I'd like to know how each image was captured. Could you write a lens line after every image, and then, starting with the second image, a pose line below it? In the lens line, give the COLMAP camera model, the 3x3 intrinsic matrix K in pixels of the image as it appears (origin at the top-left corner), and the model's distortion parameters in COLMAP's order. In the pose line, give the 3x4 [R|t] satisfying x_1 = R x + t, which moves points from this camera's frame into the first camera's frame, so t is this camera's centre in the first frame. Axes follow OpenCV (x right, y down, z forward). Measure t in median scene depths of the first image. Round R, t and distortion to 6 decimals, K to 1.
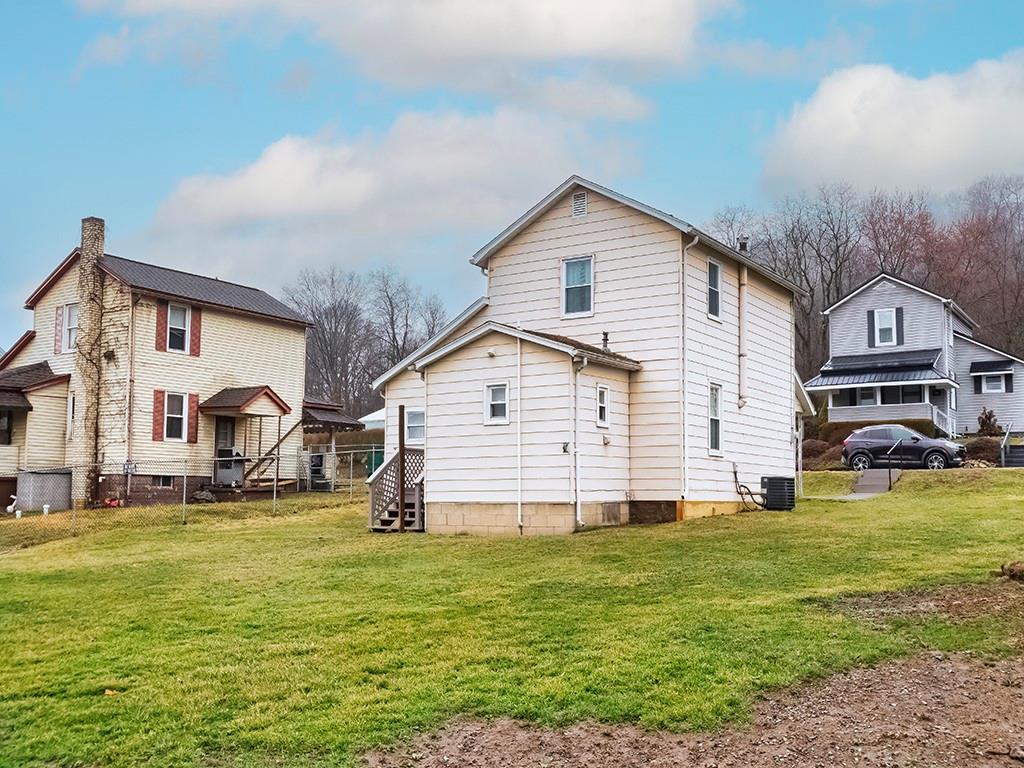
lens RADIAL K [[1031.5, 0, 512.0], [0, 1031.5, 384.0], [0, 0, 1]] dist [0.004744, 0.000536]
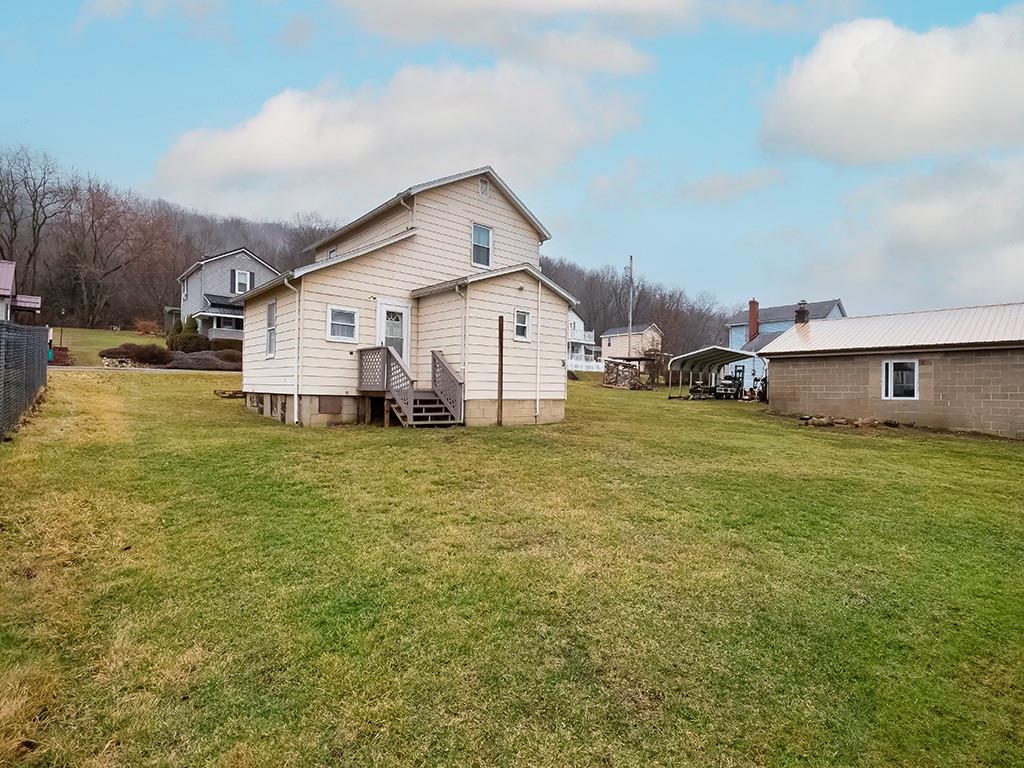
lens RADIAL K [[501.6, 0, 512.0], [0, 501.6, 384.0], [0, 0, 1]] dist [-0.000707, 0.000001]
pose [[0.254060, 0.015686, 0.967061, -0.429066], [-0.124024, 0.992142, 0.016490, 0.056225], [-0.959204, -0.124129, 0.254009, 0.554645]]
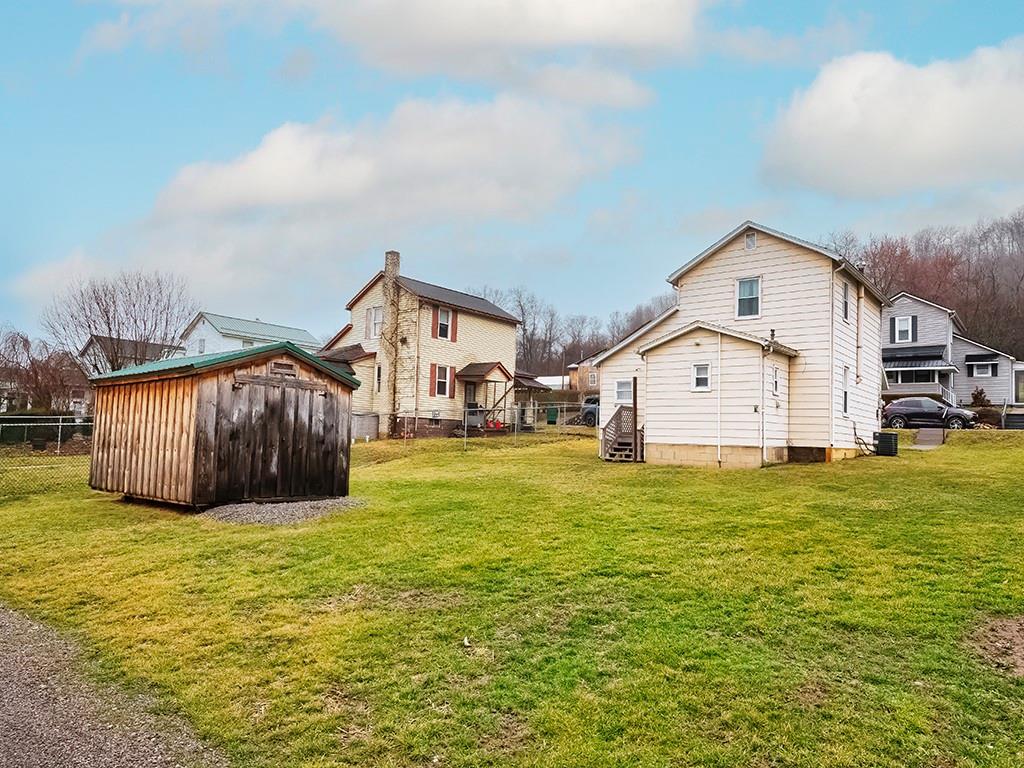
lens RADIAL K [[666.5, 0, 512.0], [0, 666.5, 384.0], [0, 0, 1]] dist [0.004120, 0.000166]
pose [[0.994138, 0.022338, -0.105789, -0.119889], [-0.019019, 0.999298, 0.032286, 0.002046], [0.106436, -0.030085, 0.993864, 0.020853]]
